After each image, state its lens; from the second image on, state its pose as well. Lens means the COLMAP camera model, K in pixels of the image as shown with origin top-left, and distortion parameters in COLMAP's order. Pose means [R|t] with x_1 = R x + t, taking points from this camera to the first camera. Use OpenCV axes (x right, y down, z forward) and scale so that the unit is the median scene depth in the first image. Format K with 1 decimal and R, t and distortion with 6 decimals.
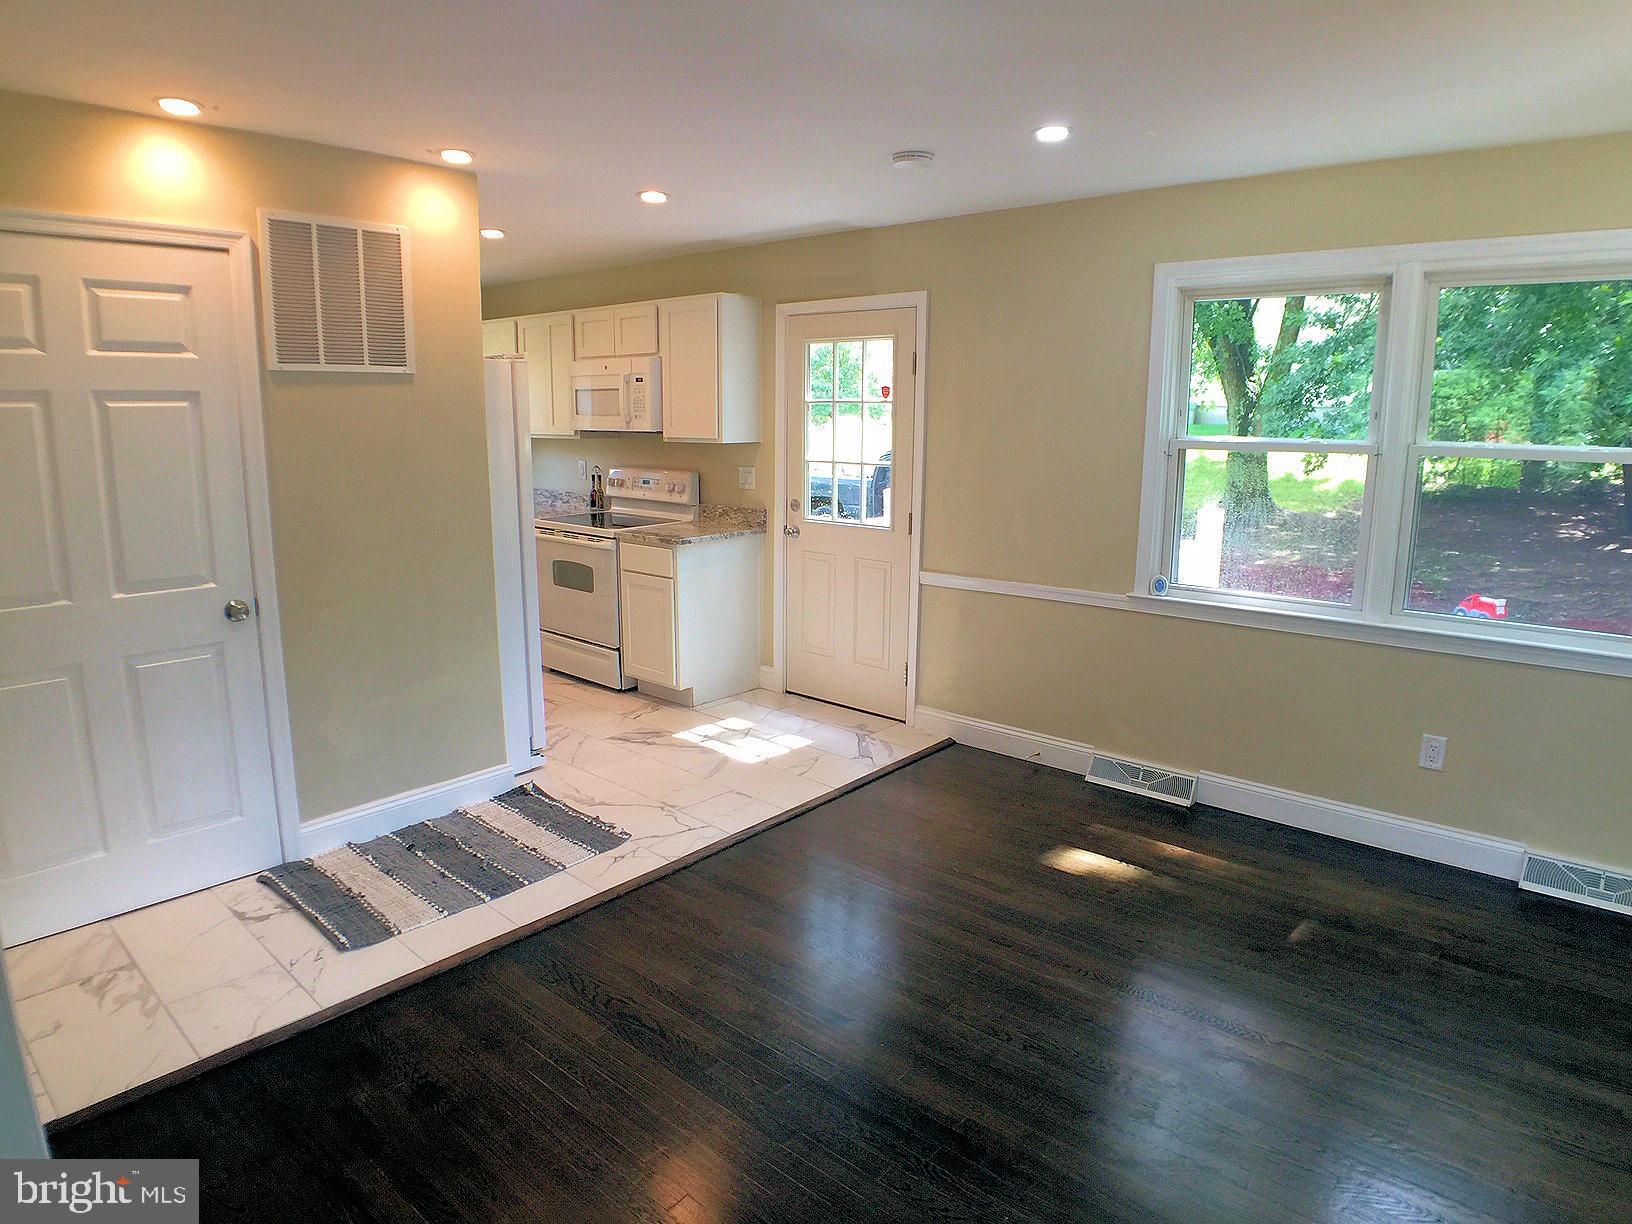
lens RADIAL K [[965.7, 0, 800.2], [0, 965.7, 597.5], [0, 0, 1]] dist [-0.089017, 0.017862]
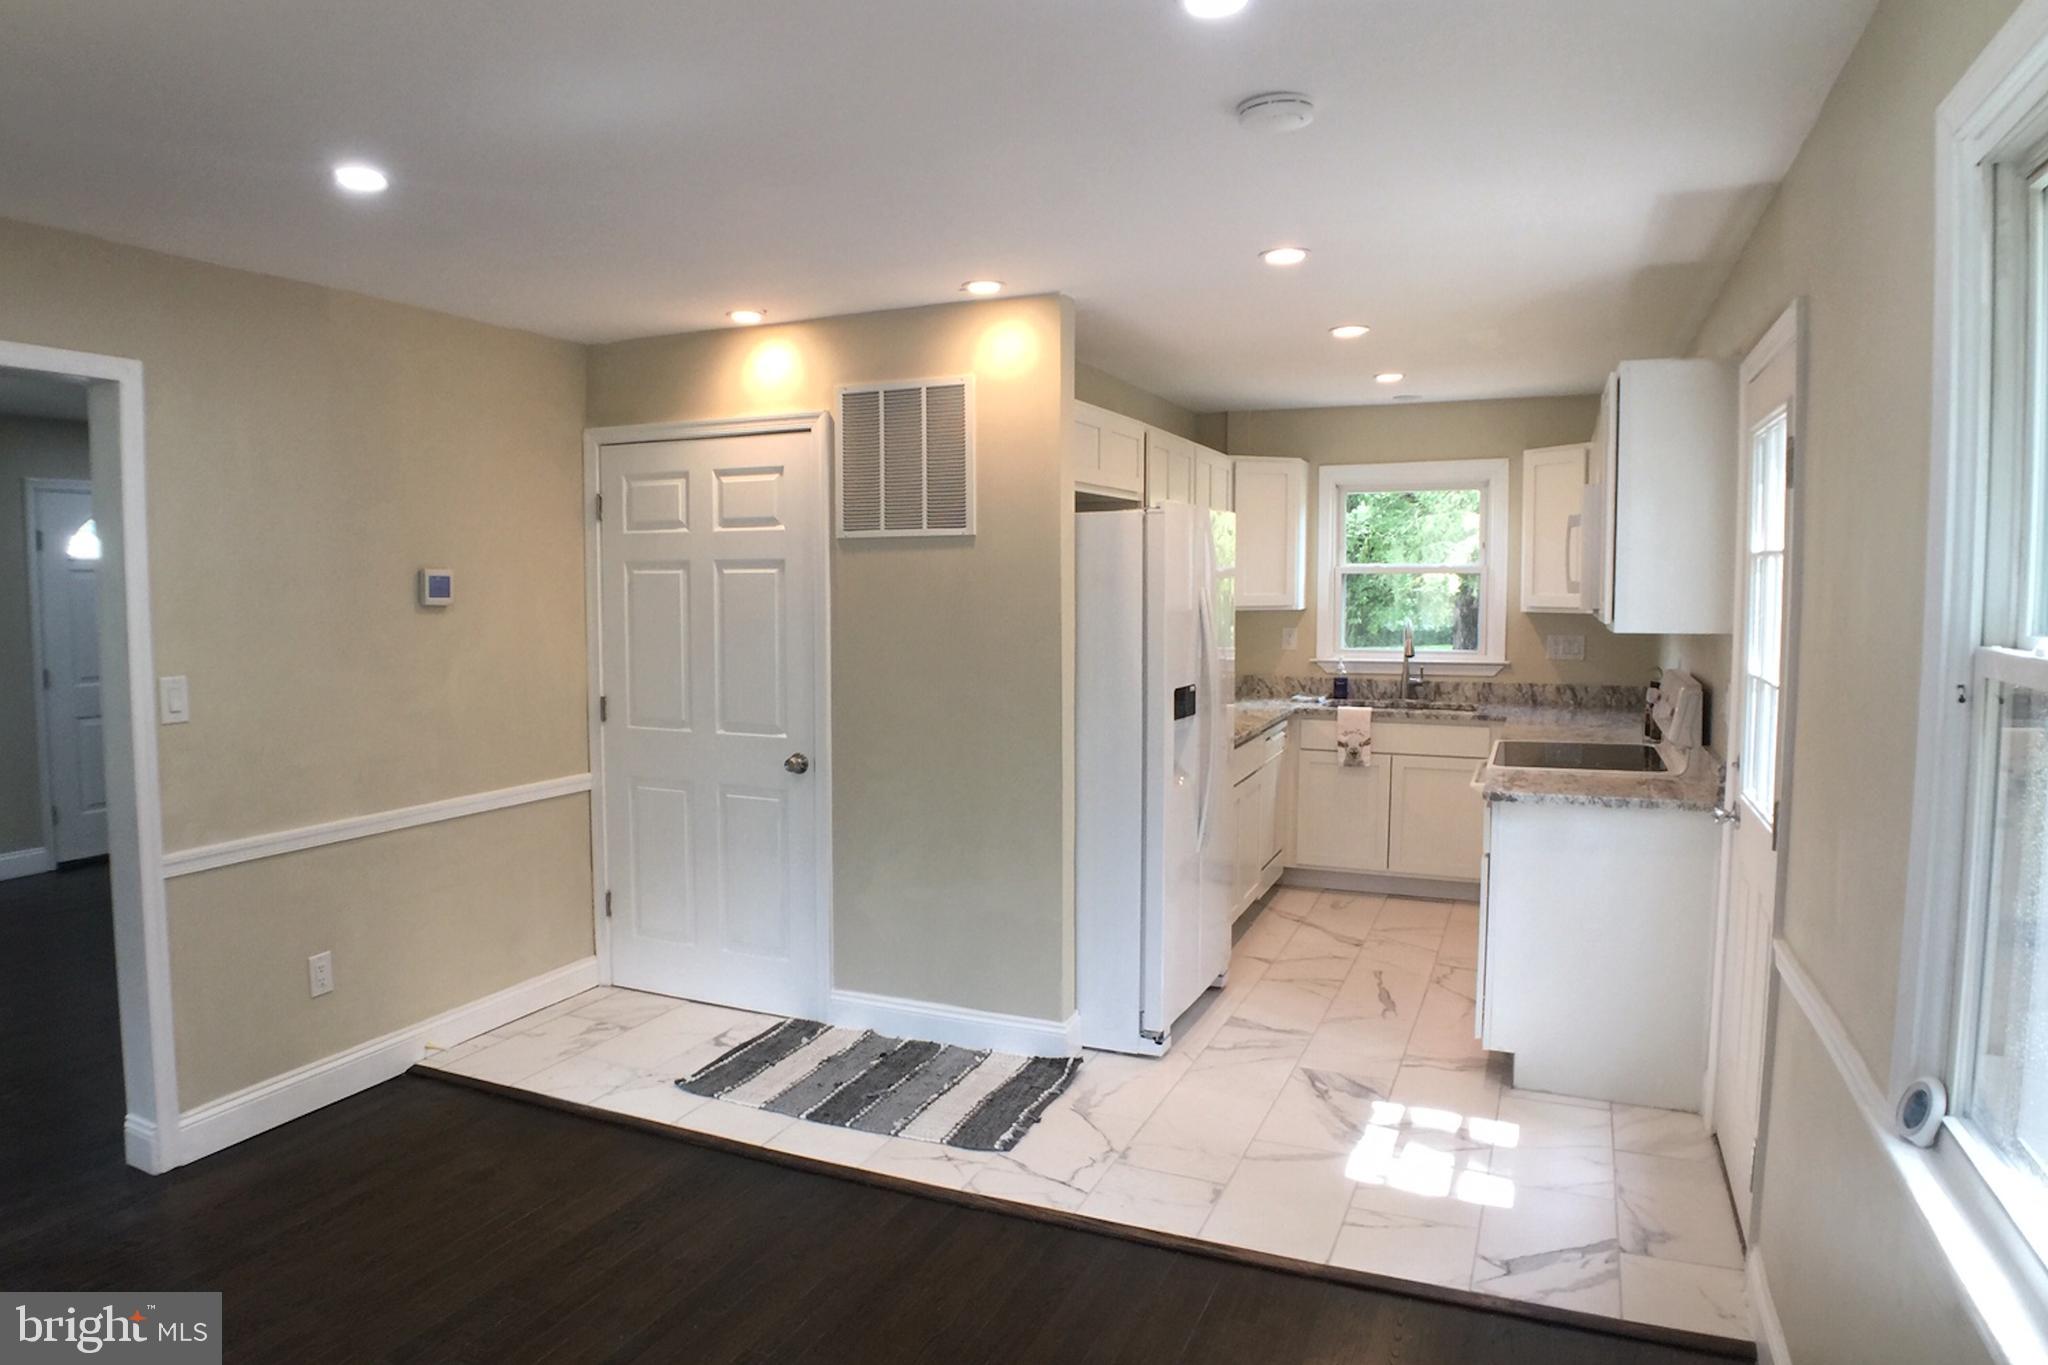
lens RADIAL K [[1322.3, 0, 914.6], [0, 1322.3, 685.2], [0, 0, 1]] dist [-0.097044, 0.036233]
pose [[0.259517, 0.067821, -0.963354, 0.567658], [-0.173855, 0.984515, 0.022476, -0.084769], [0.949961, 0.161651, 0.267290, 0.466692]]
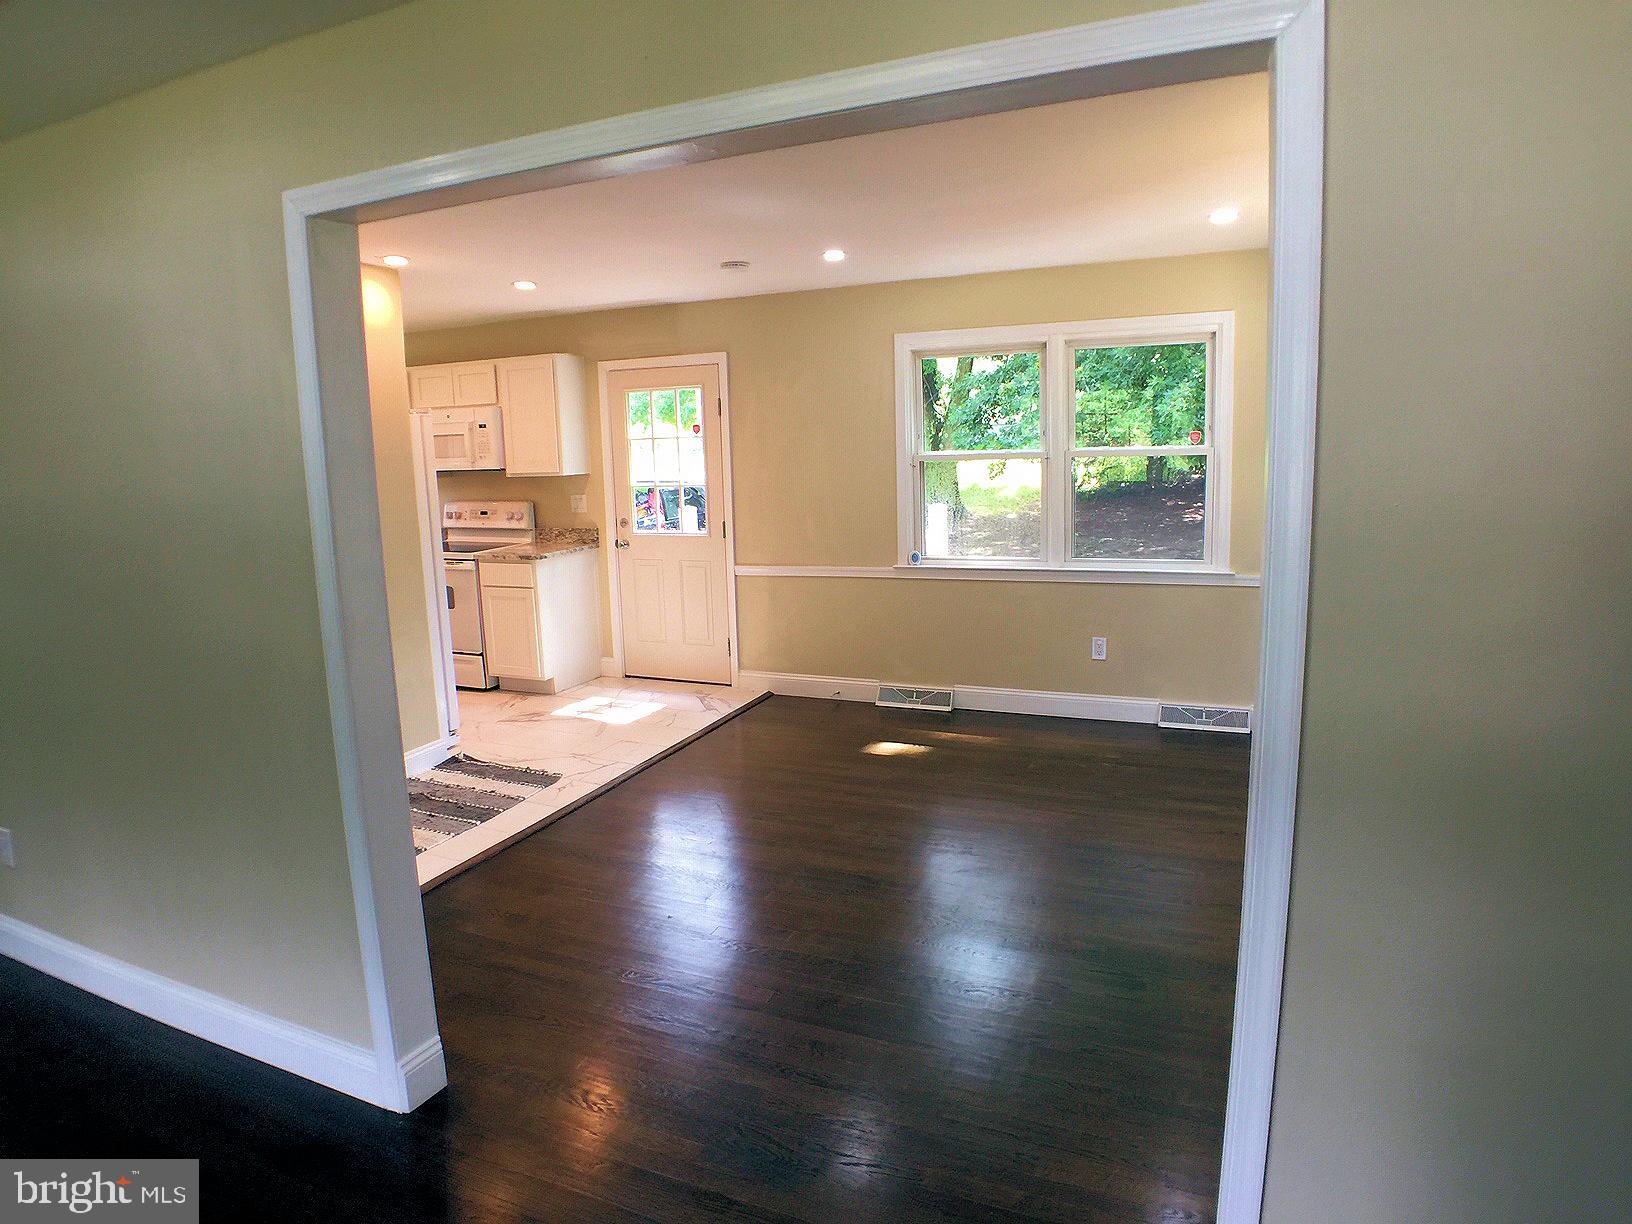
lens RADIAL K [[965.7, 0, 800.2], [0, 965.7, 597.5], [0, 0, 1]] dist [-0.089017, 0.017862]
pose [[0.953103, -0.081718, 0.291406, -0.175018], [0.090858, 0.995702, -0.017948, 0.047058], [-0.288687, 0.043582, 0.956431, -0.268118]]
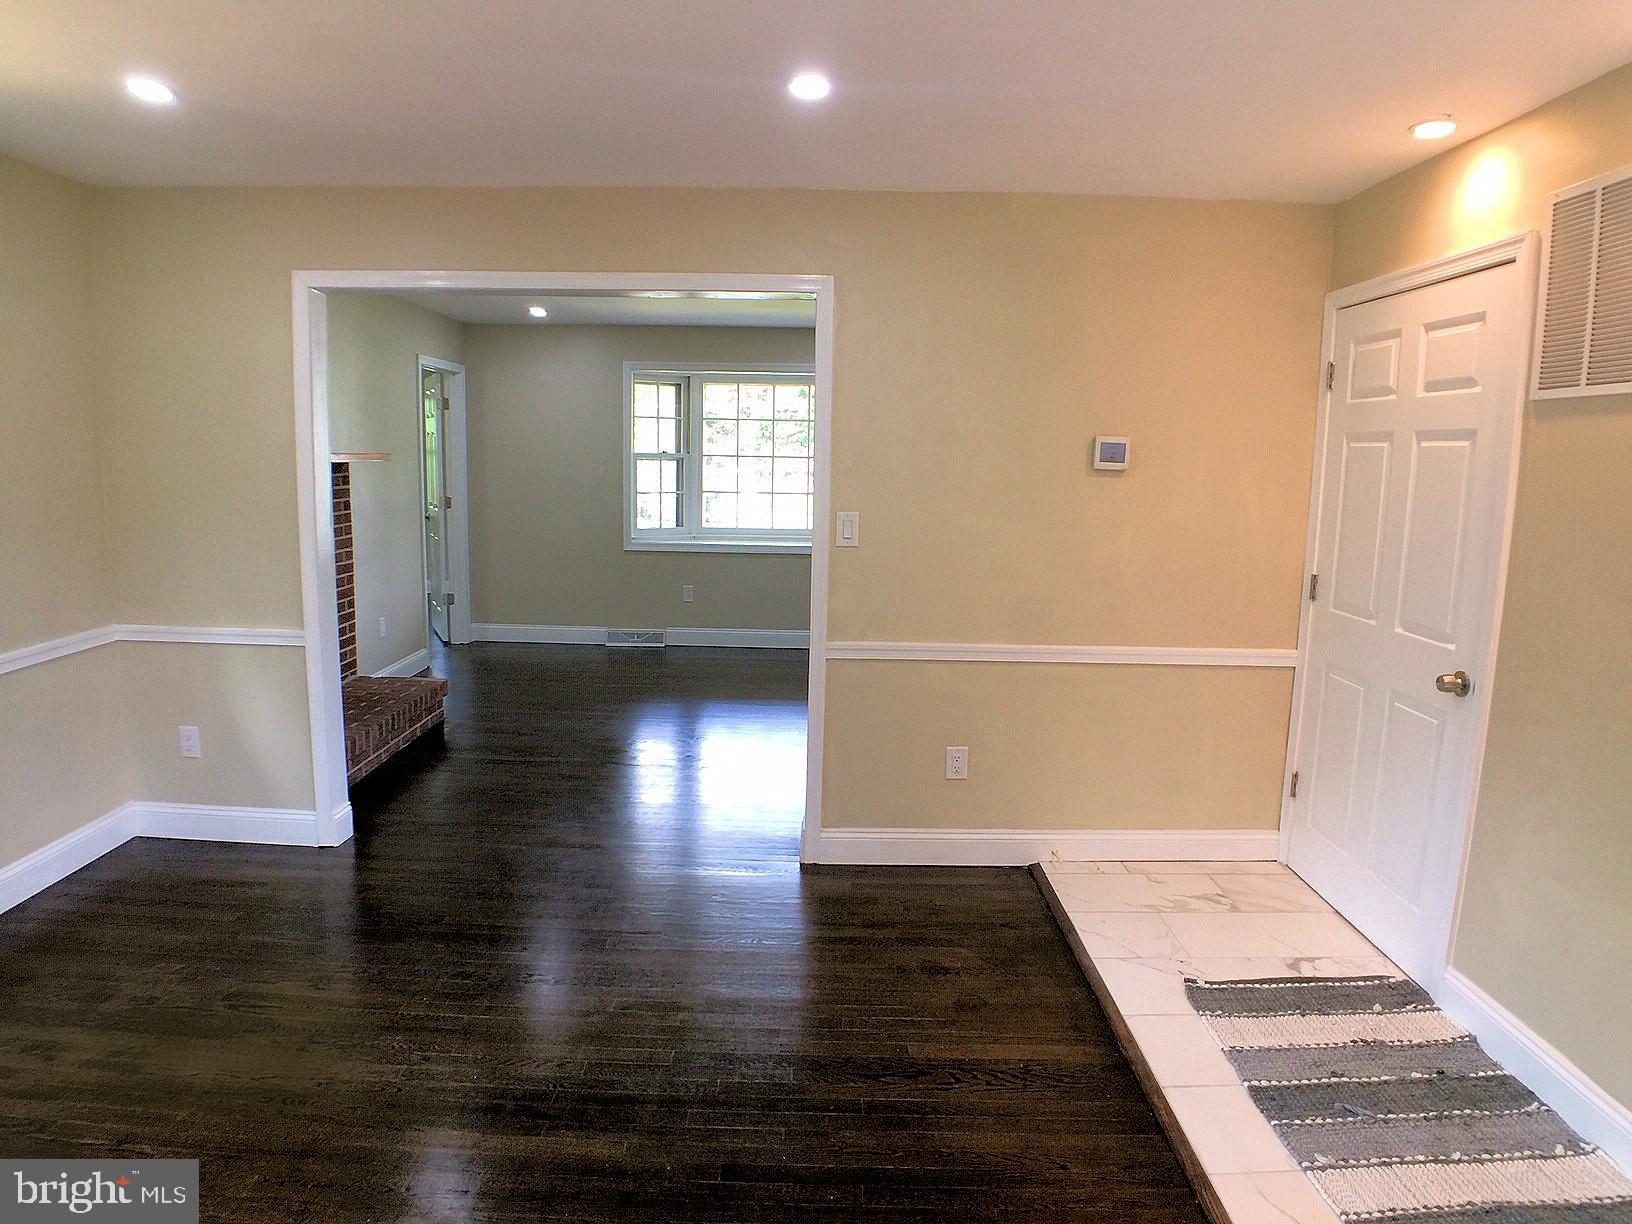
lens RADIAL K [[965.7, 0, 800.2], [0, 965.7, 597.5], [0, 0, 1]] dist [-0.089017, 0.017862]
pose [[-0.759364, 0.077362, -0.646051, 0.258947], [-0.141087, 0.949707, 0.279557, -0.139317], [0.635186, 0.303435, -0.710258, 0.783542]]
